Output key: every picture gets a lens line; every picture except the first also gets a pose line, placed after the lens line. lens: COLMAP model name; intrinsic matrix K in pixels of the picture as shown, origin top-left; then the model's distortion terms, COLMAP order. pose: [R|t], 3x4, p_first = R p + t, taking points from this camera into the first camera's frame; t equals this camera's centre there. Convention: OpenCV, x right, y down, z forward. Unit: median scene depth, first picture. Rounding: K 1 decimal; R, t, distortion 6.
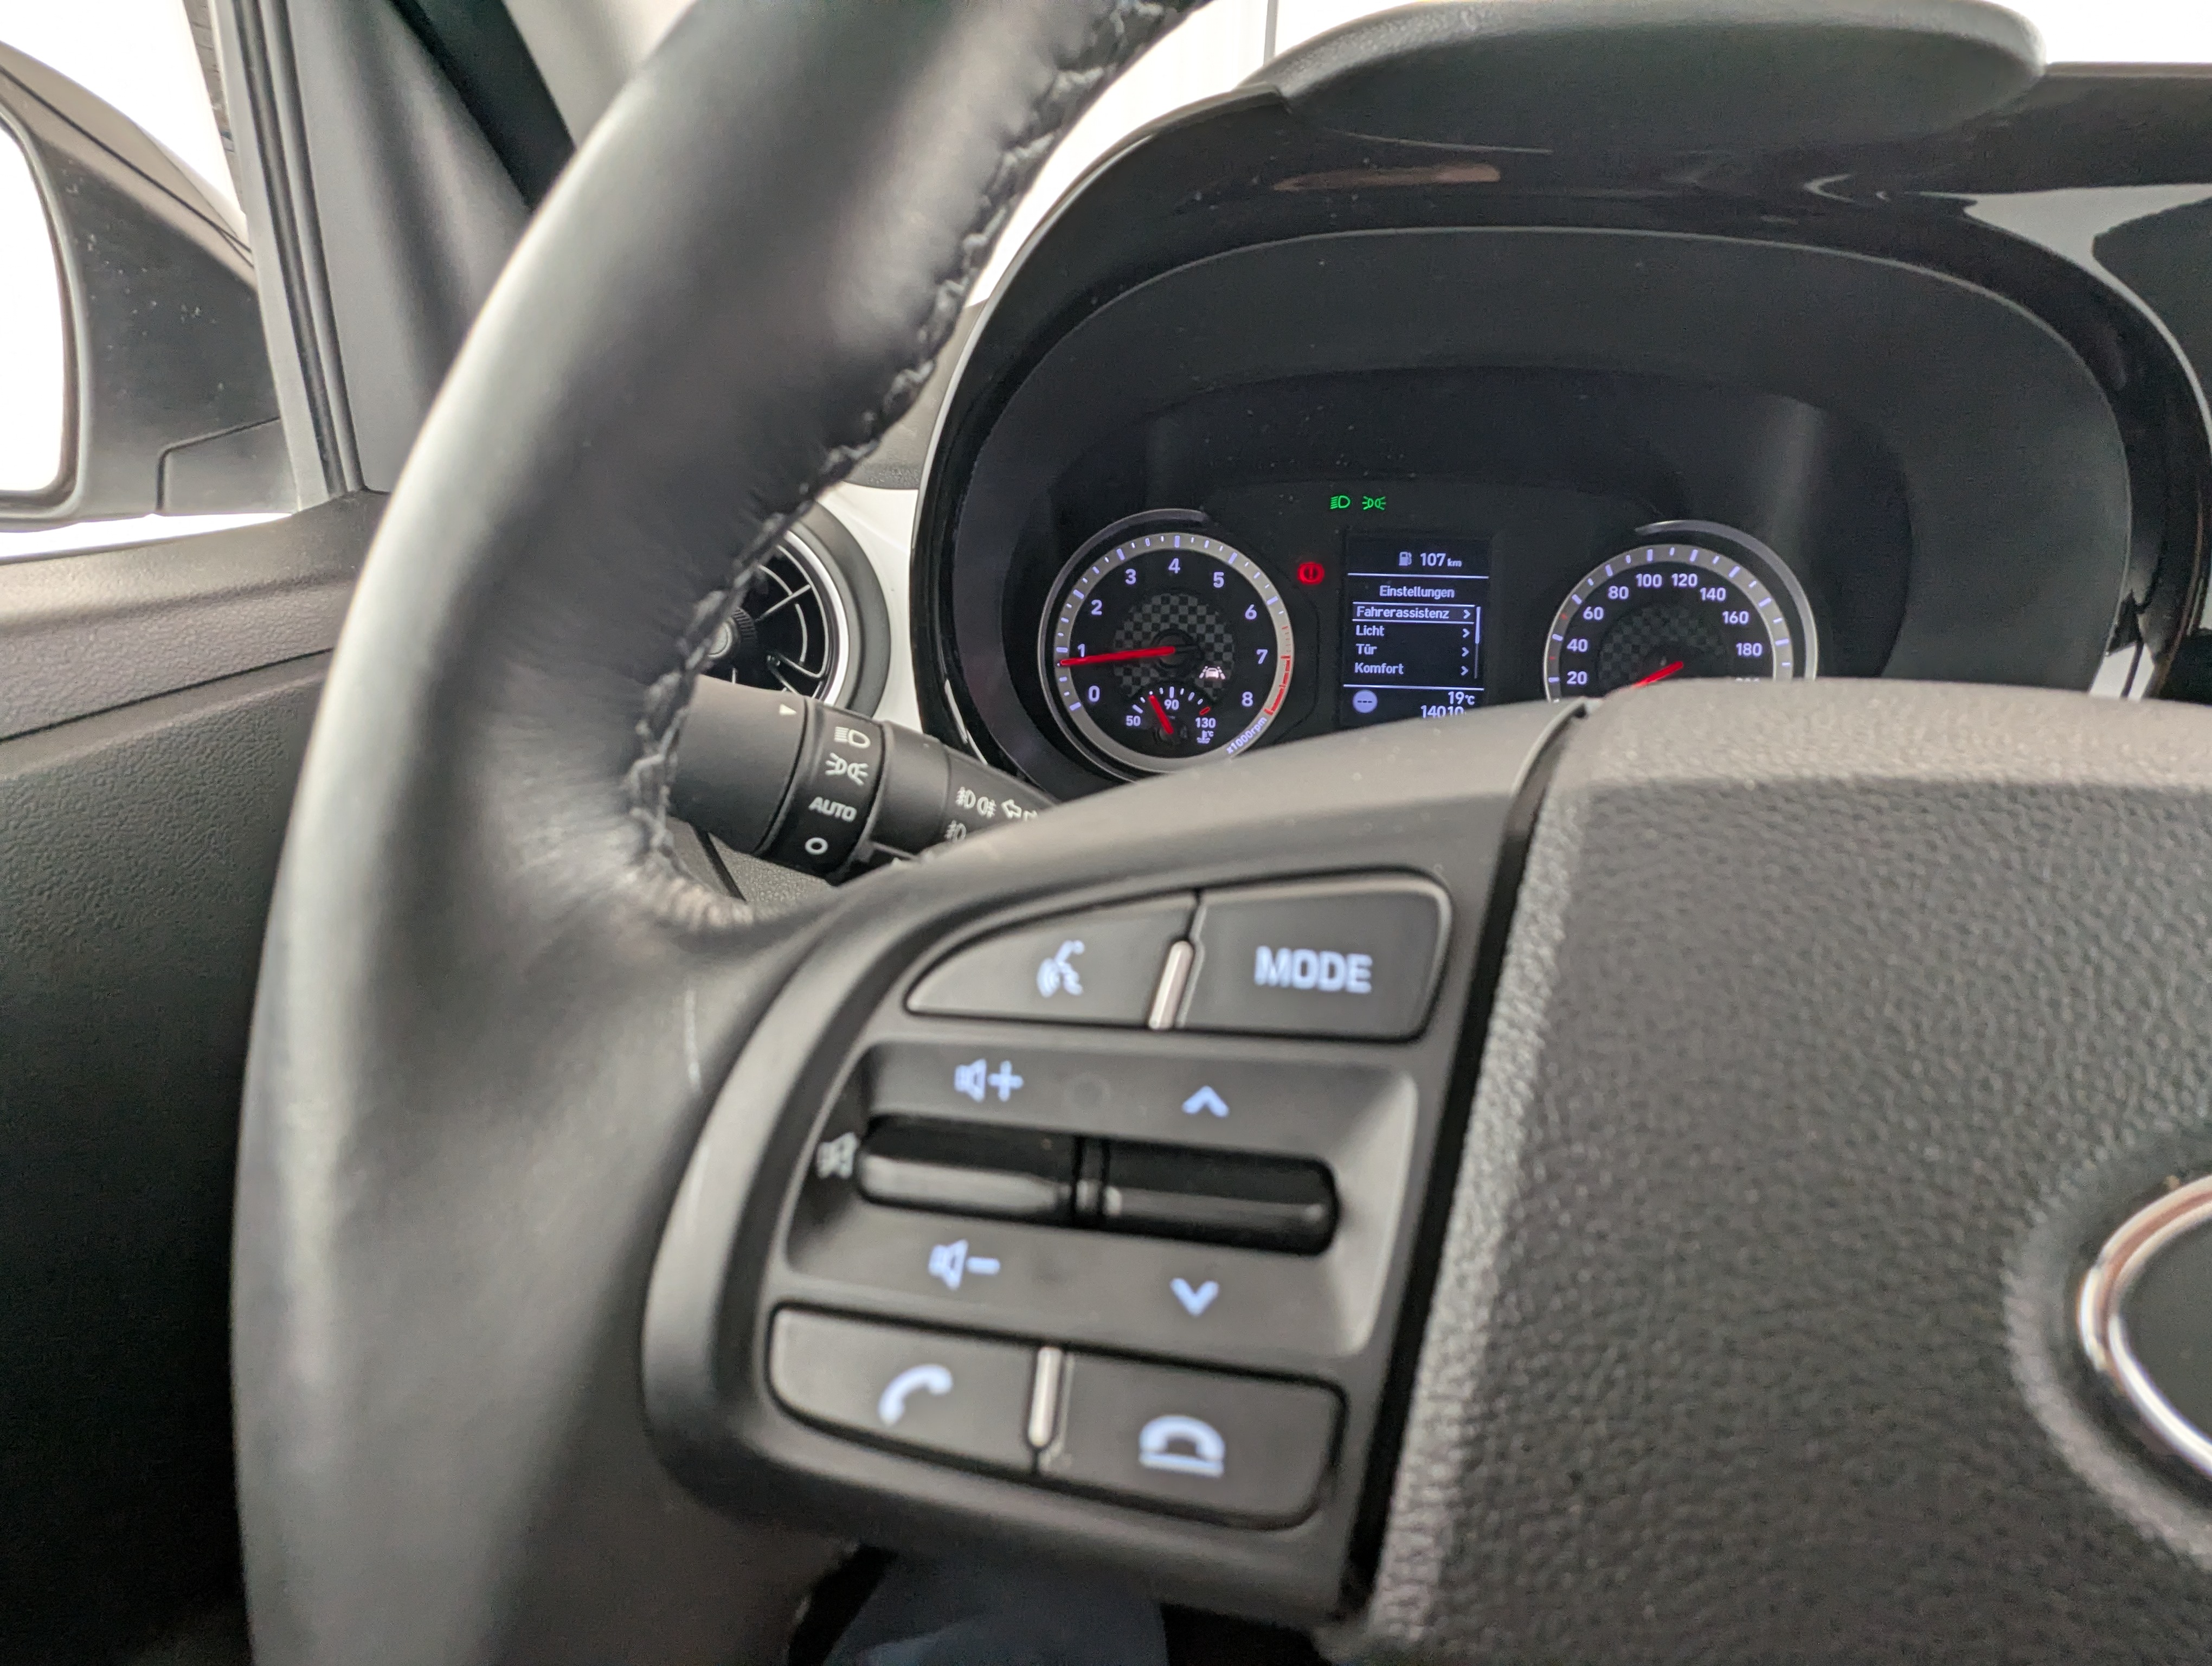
lens RADIAL K [[1073.8, 0, 1103.8], [0, 1073.8, 838.4], [0, 0, 1]] dist [0.005639, 0.000447]
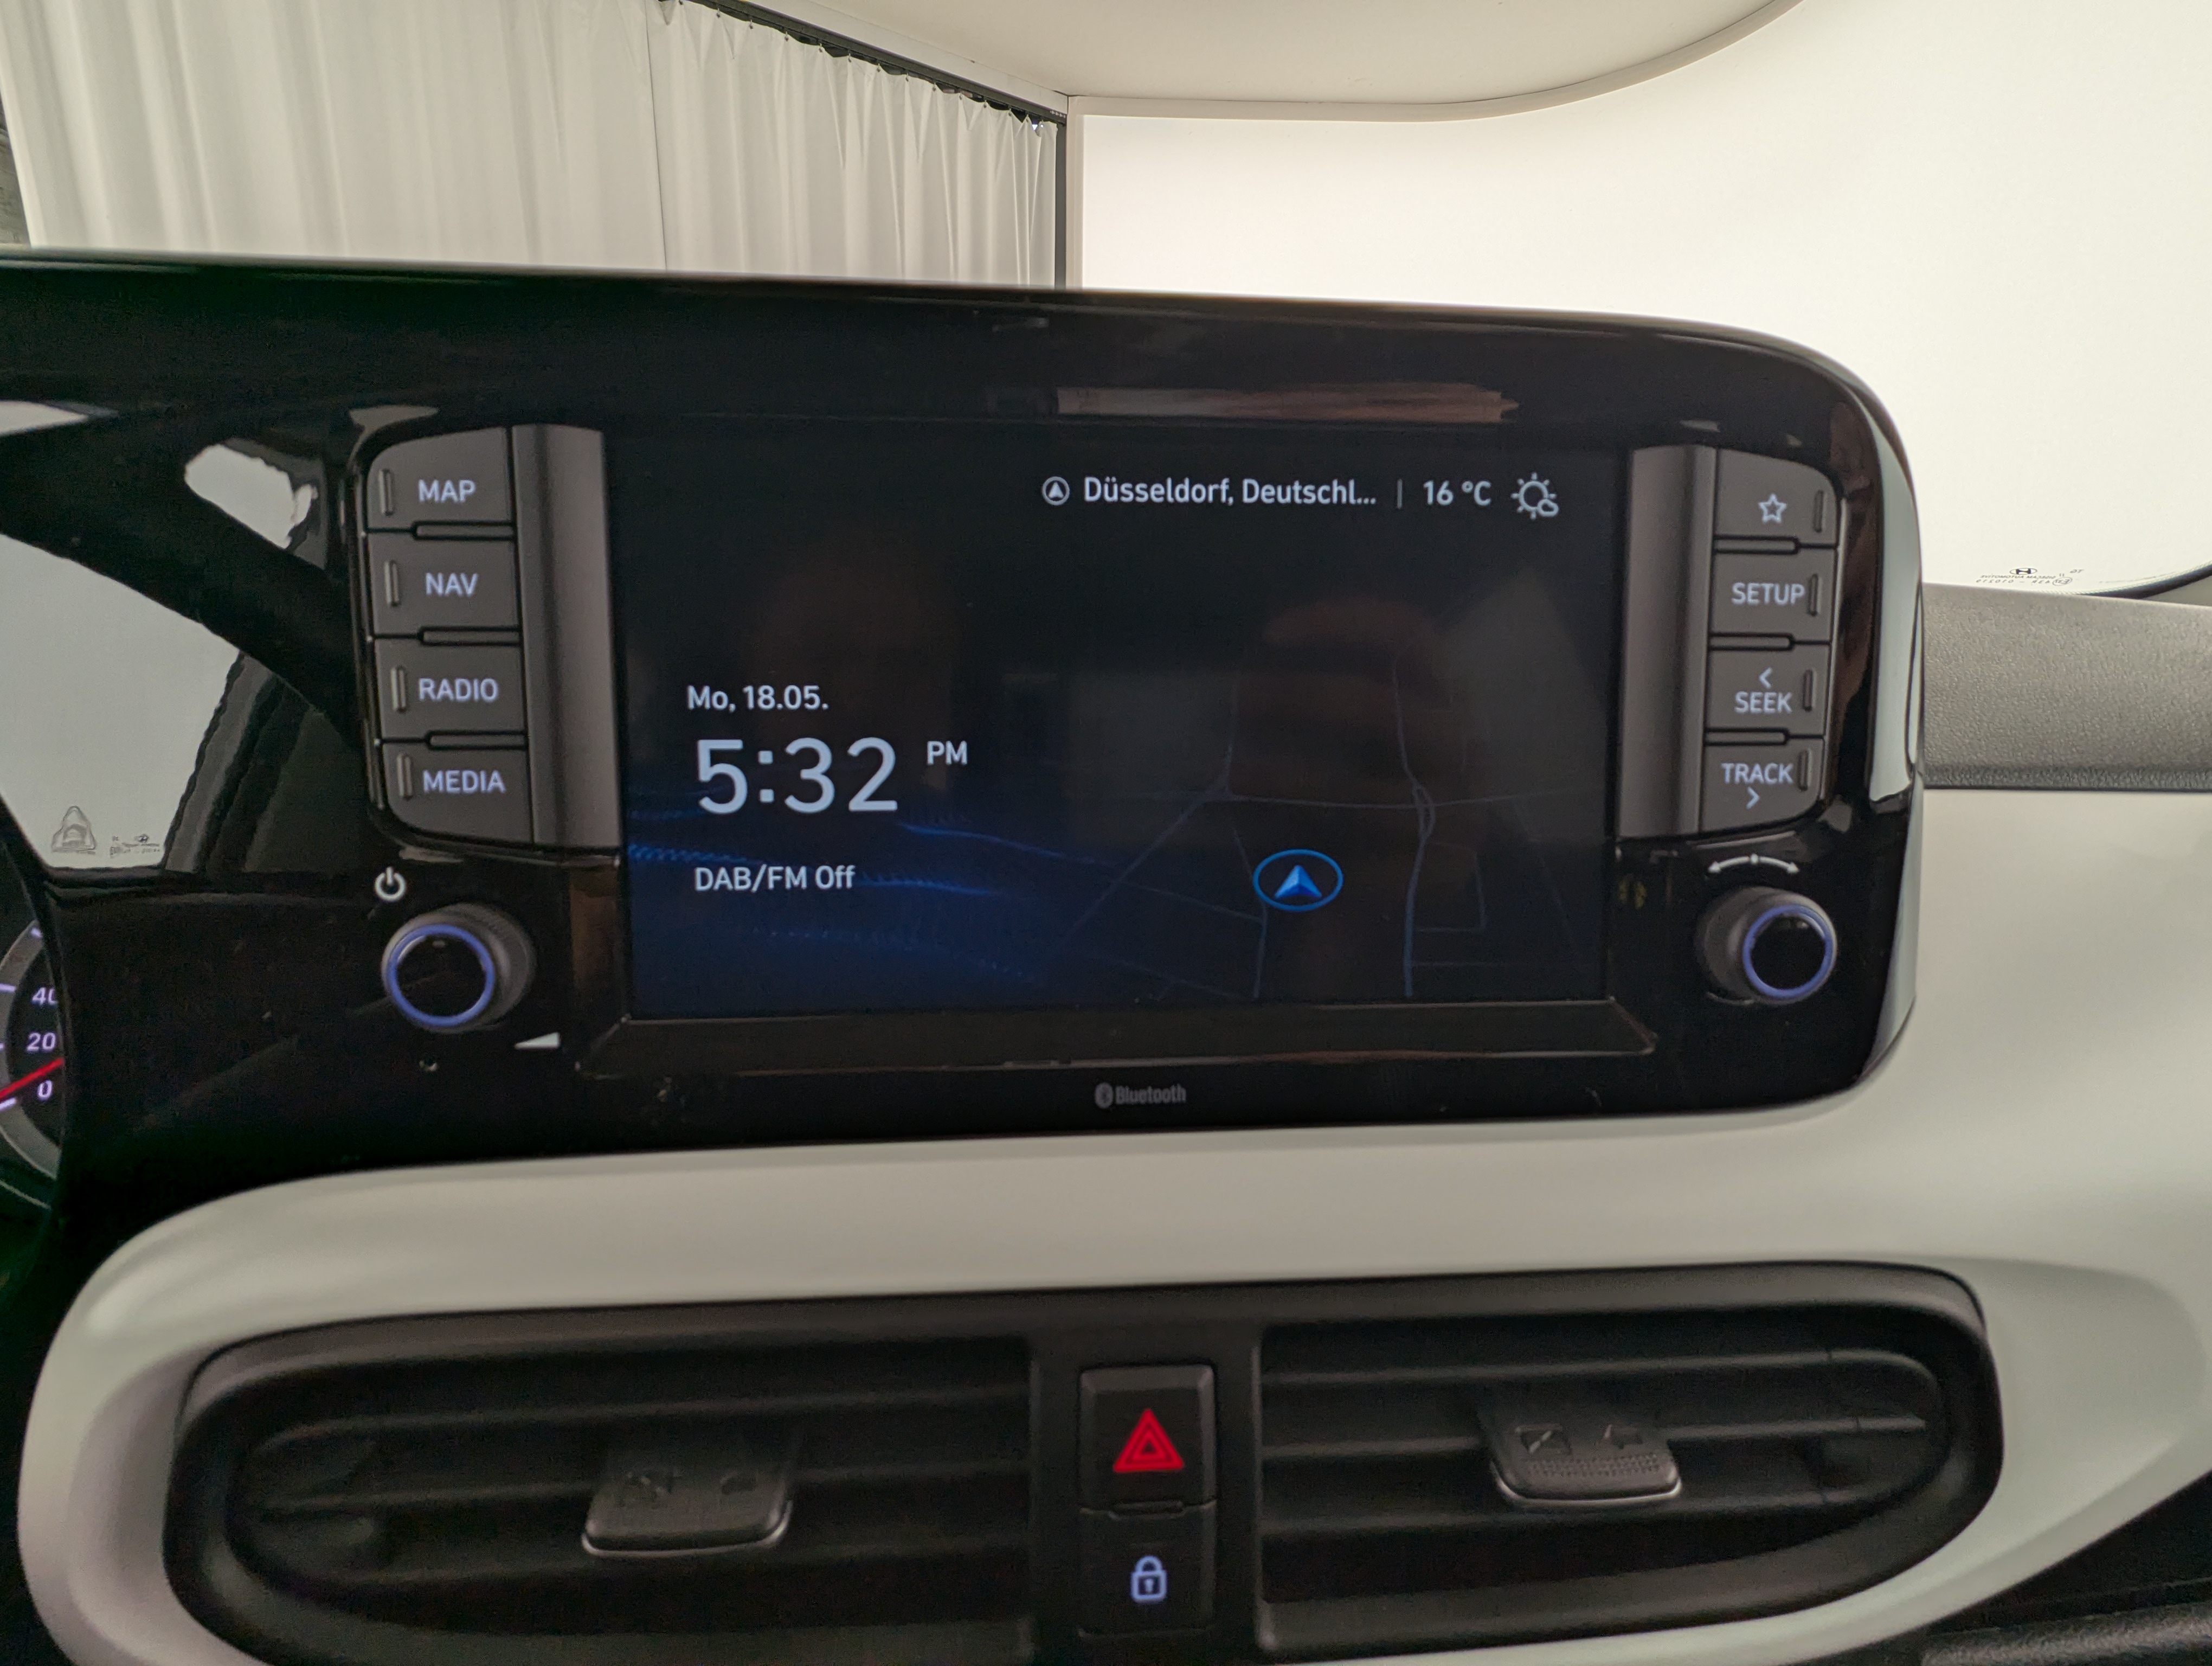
lens RADIAL K [[1073.8, 0, 1105.7], [0, 1073.8, 828.3], [0, 0, 1]] dist [0.005639, 0.000447]
pose [[0.994965, -0.028828, 0.095991, 1.079010], [0.045660, 0.982958, -0.178071, -0.127919], [-0.089221, 0.181557, 0.979325, 0.203681]]
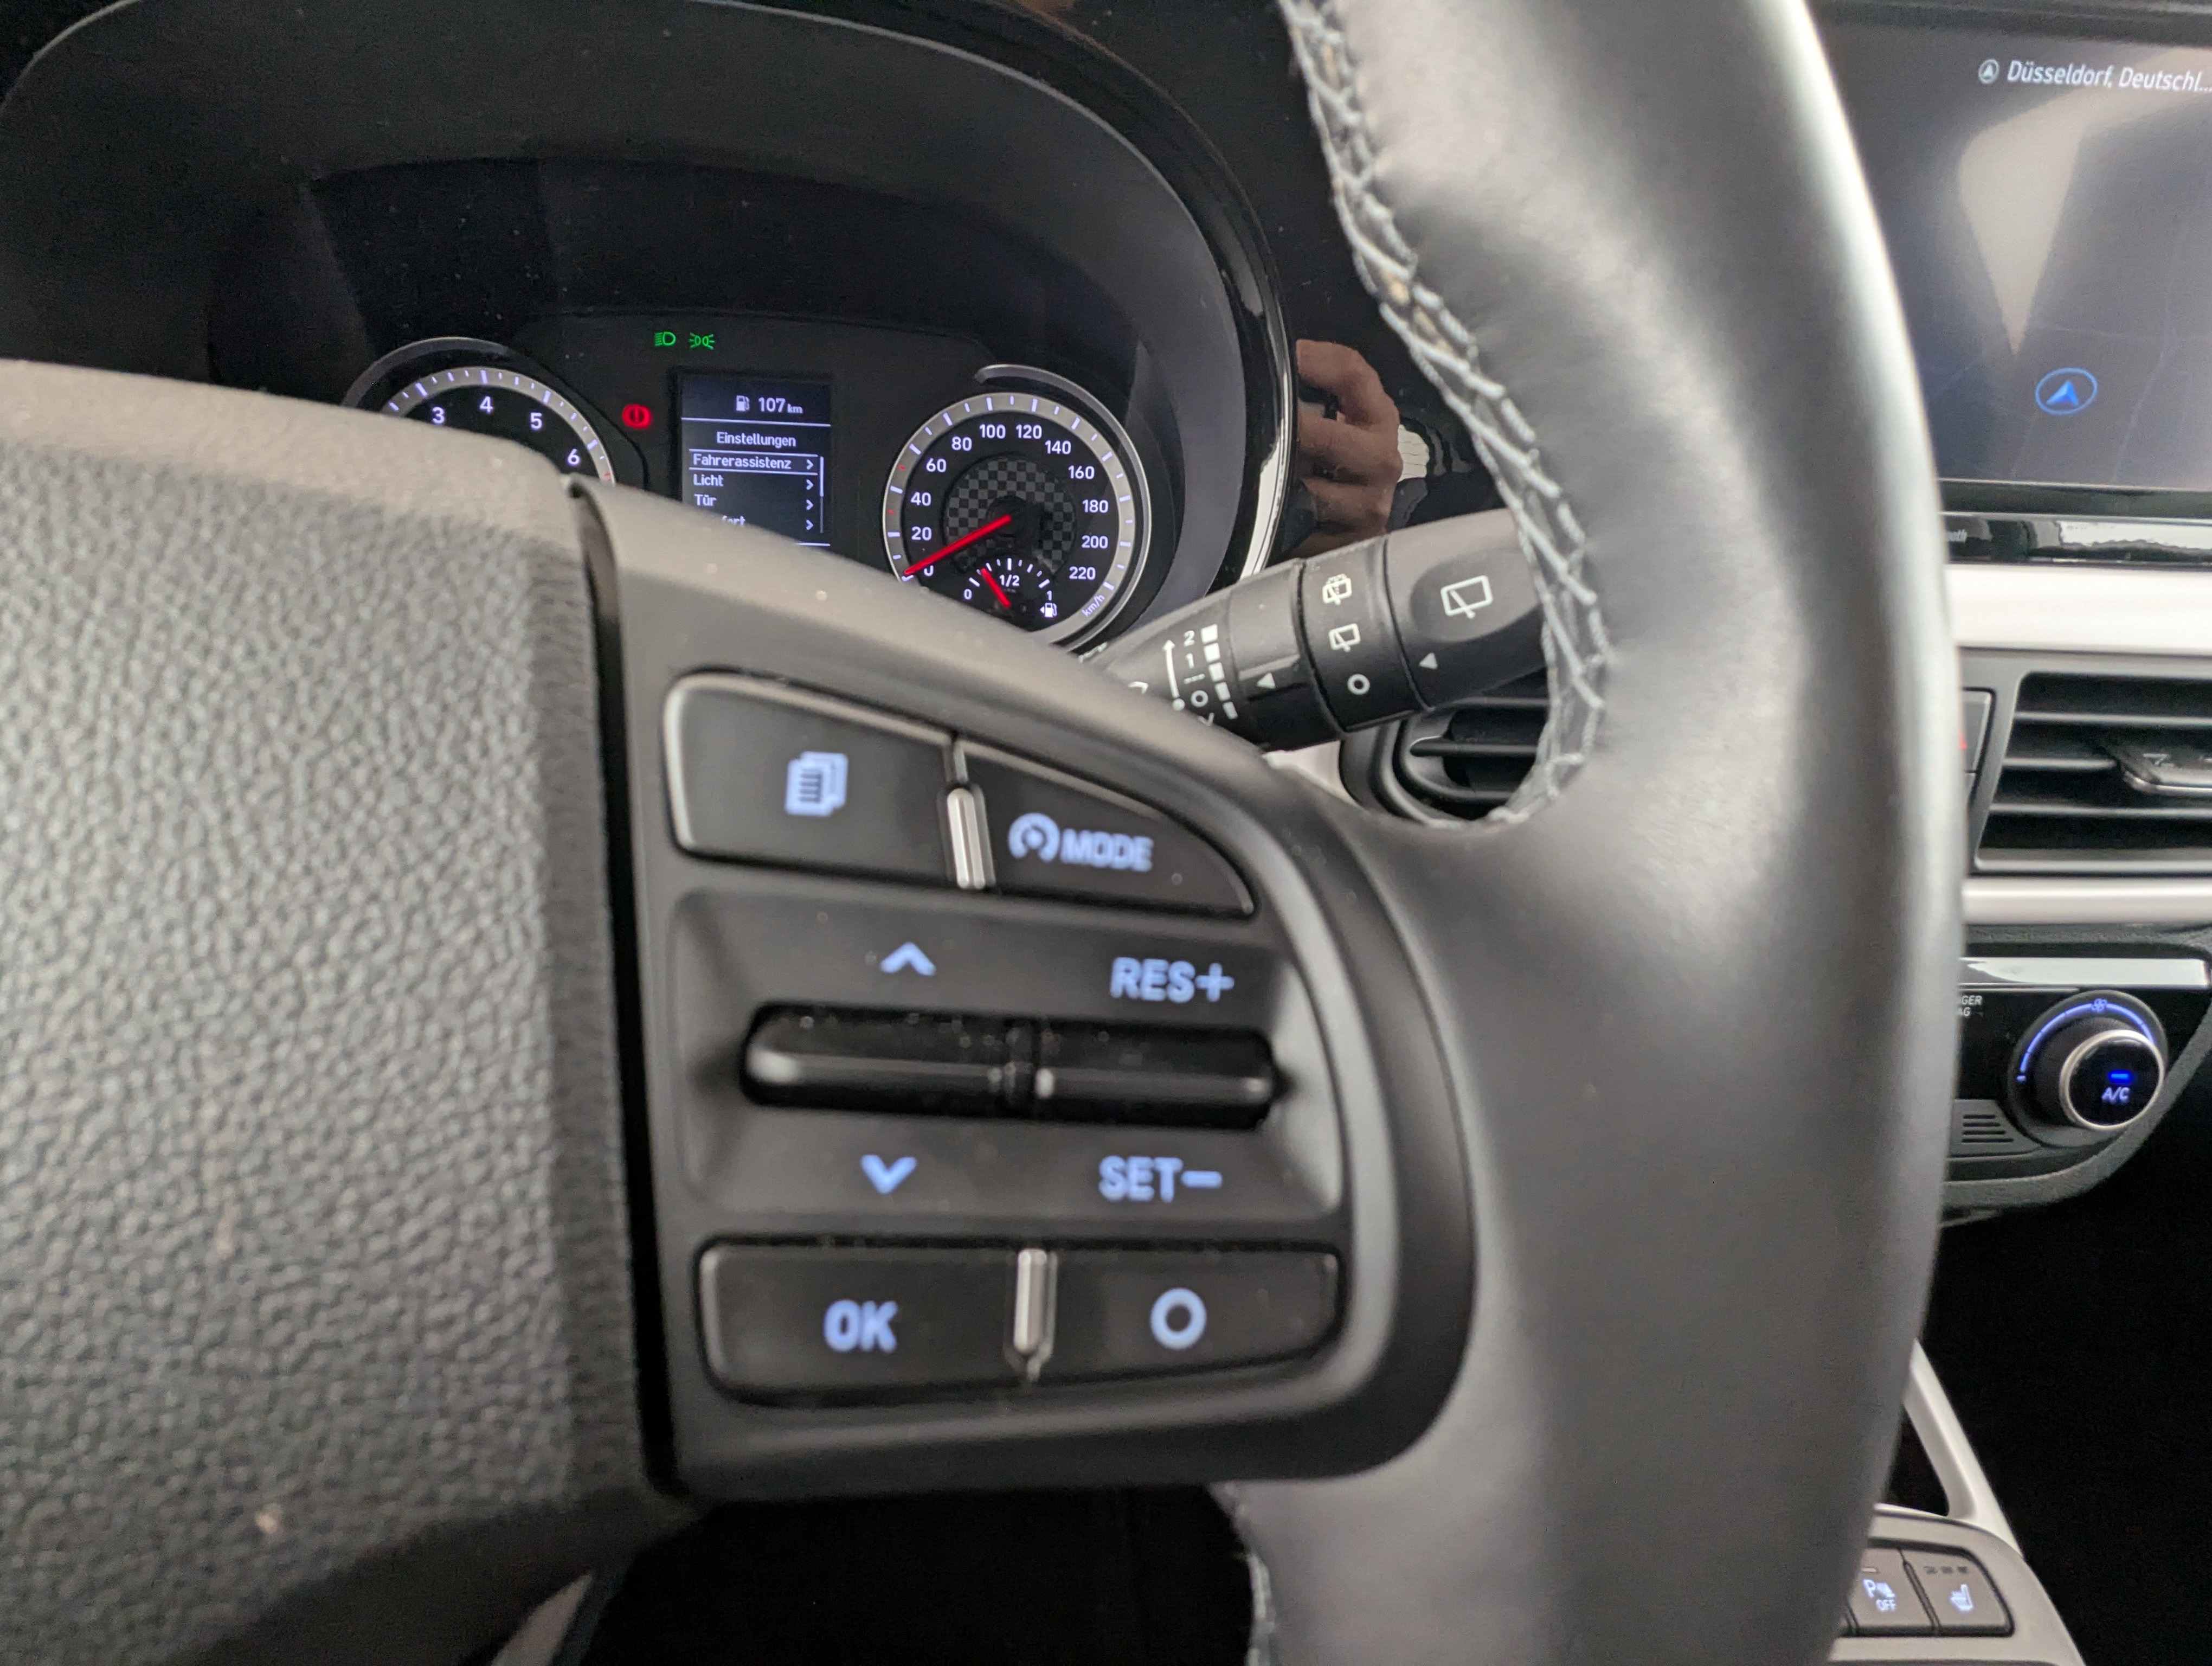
lens RADIAL K [[1073.8, 0, 1106.8], [0, 1073.8, 831.2], [0, 0, 1]] dist [0.005639, 0.000447]
pose [[0.996797, -0.009891, 0.079353, 0.525683], [0.003411, 0.996676, 0.081390, 0.039786], [-0.079894, -0.080859, 0.993518, 0.002880]]
